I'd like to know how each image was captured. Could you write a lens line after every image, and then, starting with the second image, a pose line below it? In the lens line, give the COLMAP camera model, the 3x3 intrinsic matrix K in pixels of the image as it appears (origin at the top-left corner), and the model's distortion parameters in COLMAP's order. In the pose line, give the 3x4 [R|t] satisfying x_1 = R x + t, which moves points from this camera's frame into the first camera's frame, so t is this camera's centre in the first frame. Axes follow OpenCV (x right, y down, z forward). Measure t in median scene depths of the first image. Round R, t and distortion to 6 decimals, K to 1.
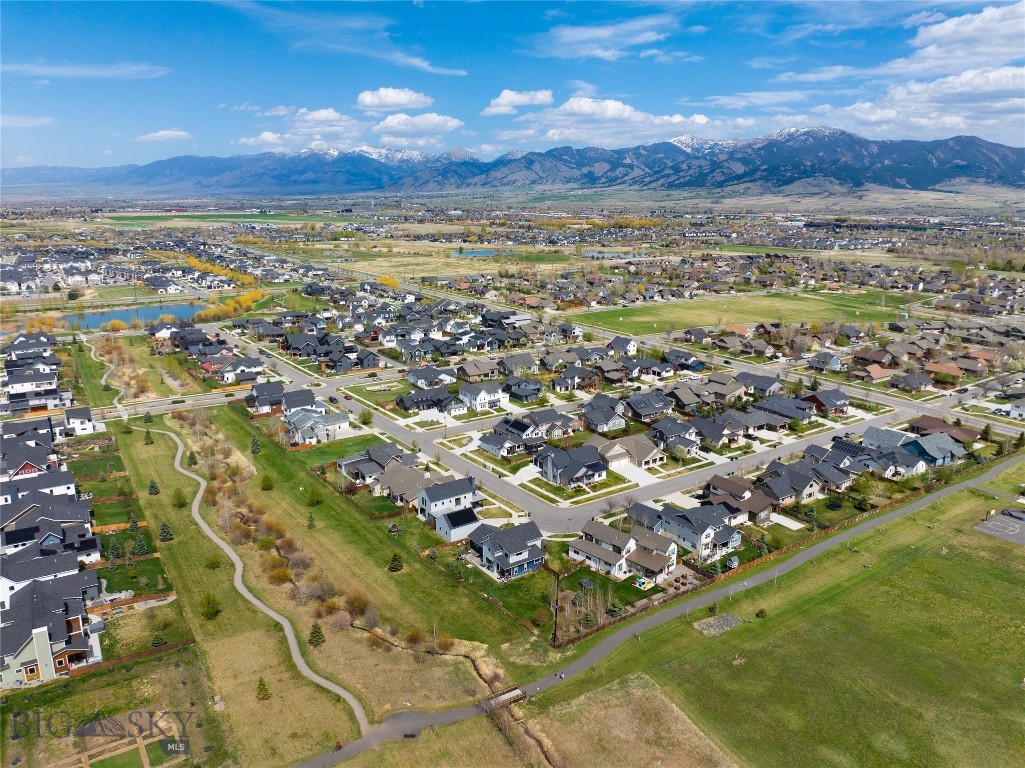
lens RADIAL K [[731.3, 0, 512.5], [0, 731.3, 384.0], [0, 0, 1]] dist [-0.044518, 0.006813]
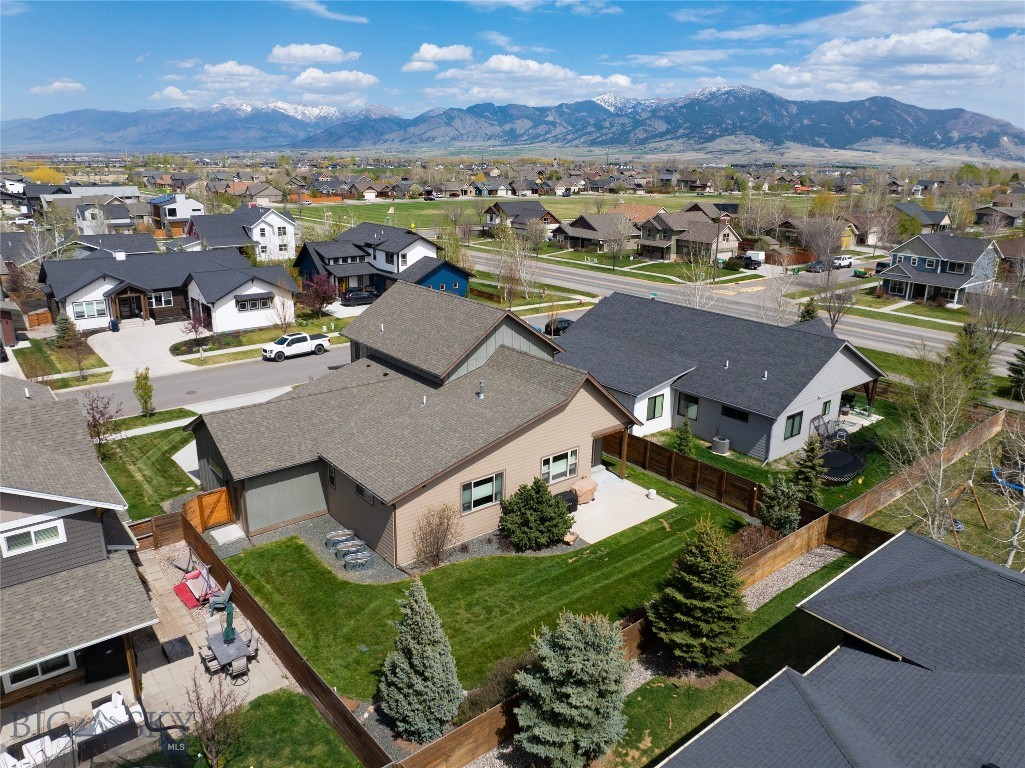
lens RADIAL K [[731.3, 0, 512.5], [0, 731.3, 384.0], [0, 0, 1]] dist [-0.044518, 0.006813]
pose [[0.994981, -0.018842, 0.098272, 0.227985], [0.013902, 0.998616, 0.050717, -0.003659], [-0.099092, -0.049096, 0.993866, 0.686437]]
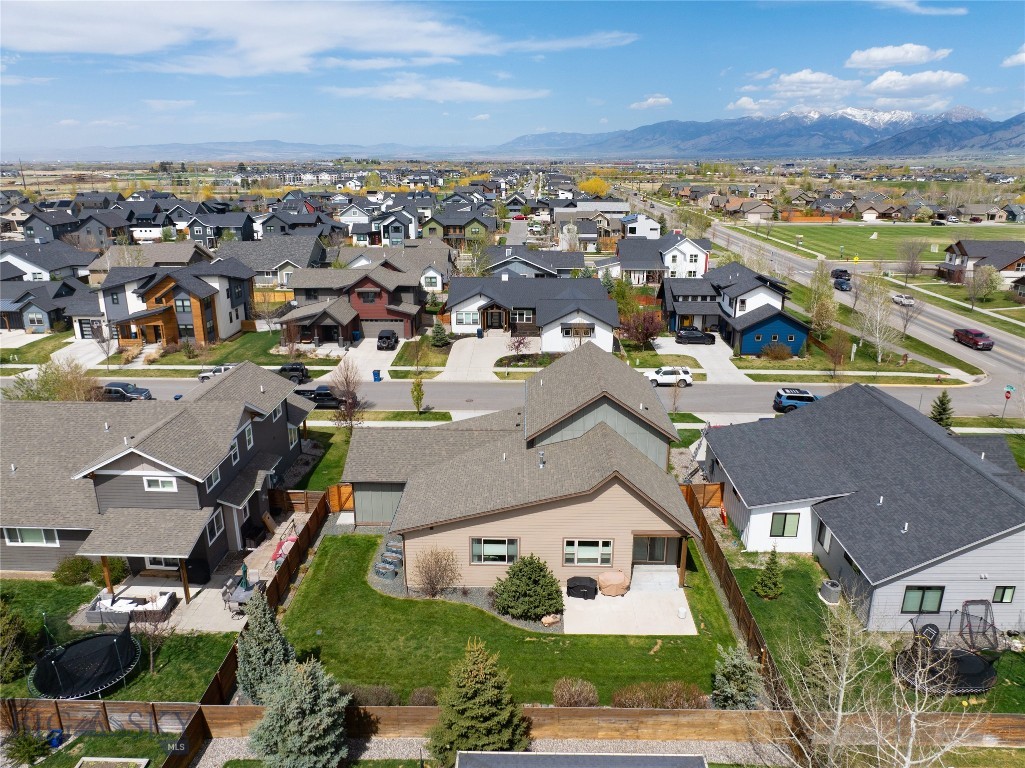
lens RADIAL K [[715.4, 0, 512.5], [0, 715.4, 384.0], [0, 0, 1]] dist [-0.061581, 0.031432]
pose [[0.816945, 0.169996, -0.551091, 0.279388], [-0.141015, 0.985445, 0.094939, -0.016755], [0.559209, 0.000153, 0.829027, 0.694242]]
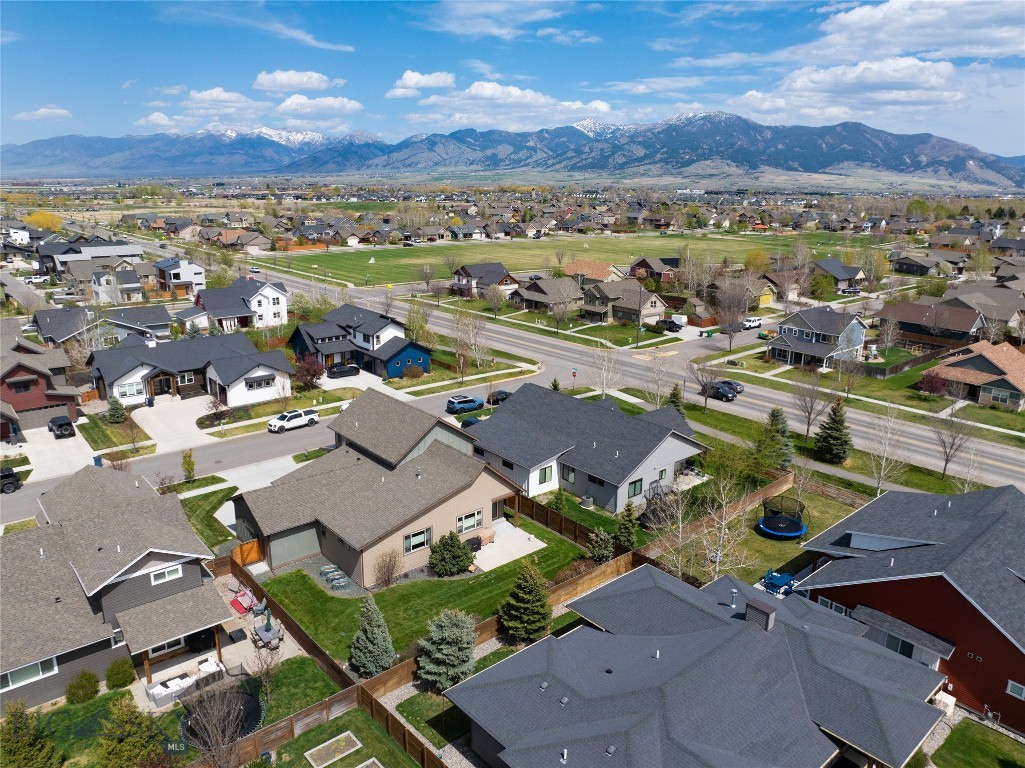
lens RADIAL K [[724.2, 0, 512.5], [0, 724.2, 384.0], [0, 0, 1]] dist [-0.040185, -0.000956]
pose [[0.992367, -0.024871, 0.120785, 0.234284], [0.022238, 0.999486, 0.023105, -0.018046], [-0.121298, -0.020242, 0.992410, 0.637340]]
